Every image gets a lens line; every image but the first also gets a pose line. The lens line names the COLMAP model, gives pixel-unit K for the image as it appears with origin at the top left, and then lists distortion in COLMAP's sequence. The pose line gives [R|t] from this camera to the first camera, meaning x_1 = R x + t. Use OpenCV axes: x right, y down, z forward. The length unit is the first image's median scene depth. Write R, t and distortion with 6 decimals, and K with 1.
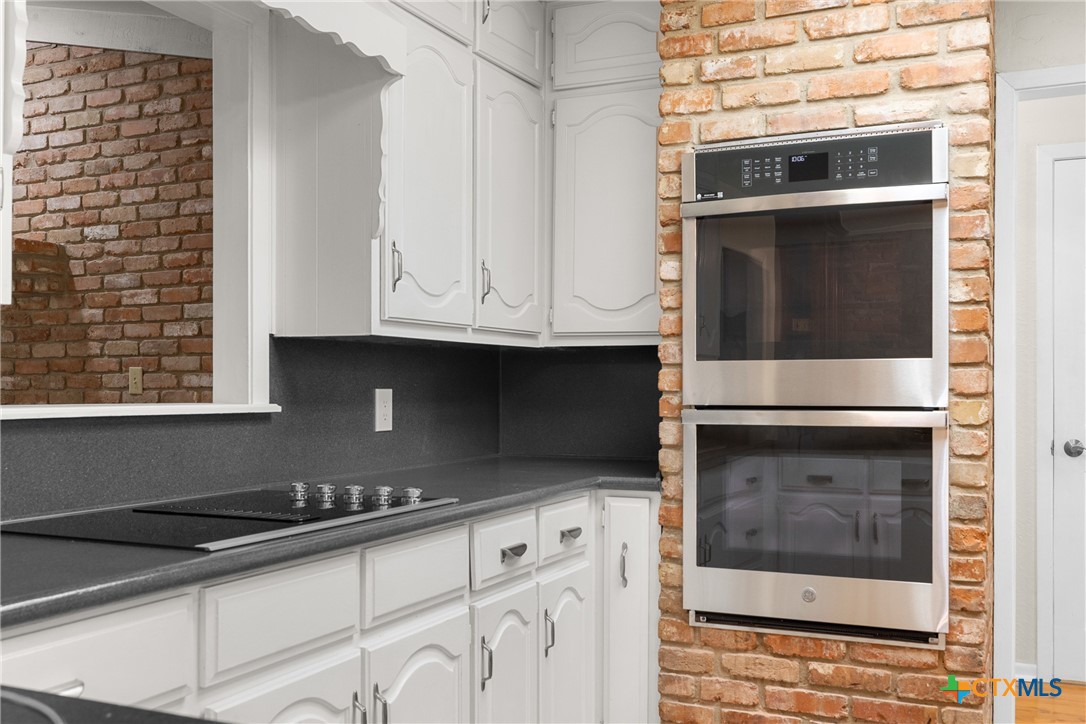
lens RADIAL K [[1078.3, 0, 542.6], [0, 1078.3, 371.2], [0, 0, 1]] dist [-0.003488, 0.000000]
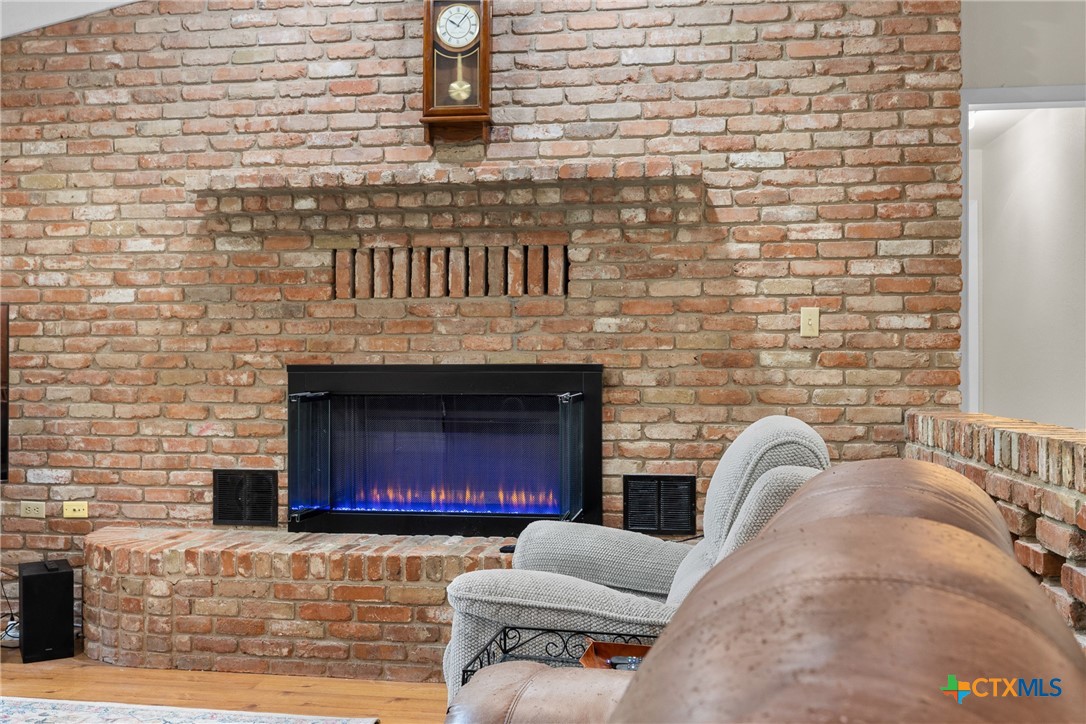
lens RADIAL K [[1078.3, 0, 542.9], [0, 1078.3, 363.5], [0, 0, 1]] dist [-0.003488, 0.000000]
pose [[0.959317, 0.011538, 0.282094, -0.846431], [-0.009415, 0.999916, -0.008881, 0.053959], [-0.282173, 0.005864, 0.959346, 0.178188]]
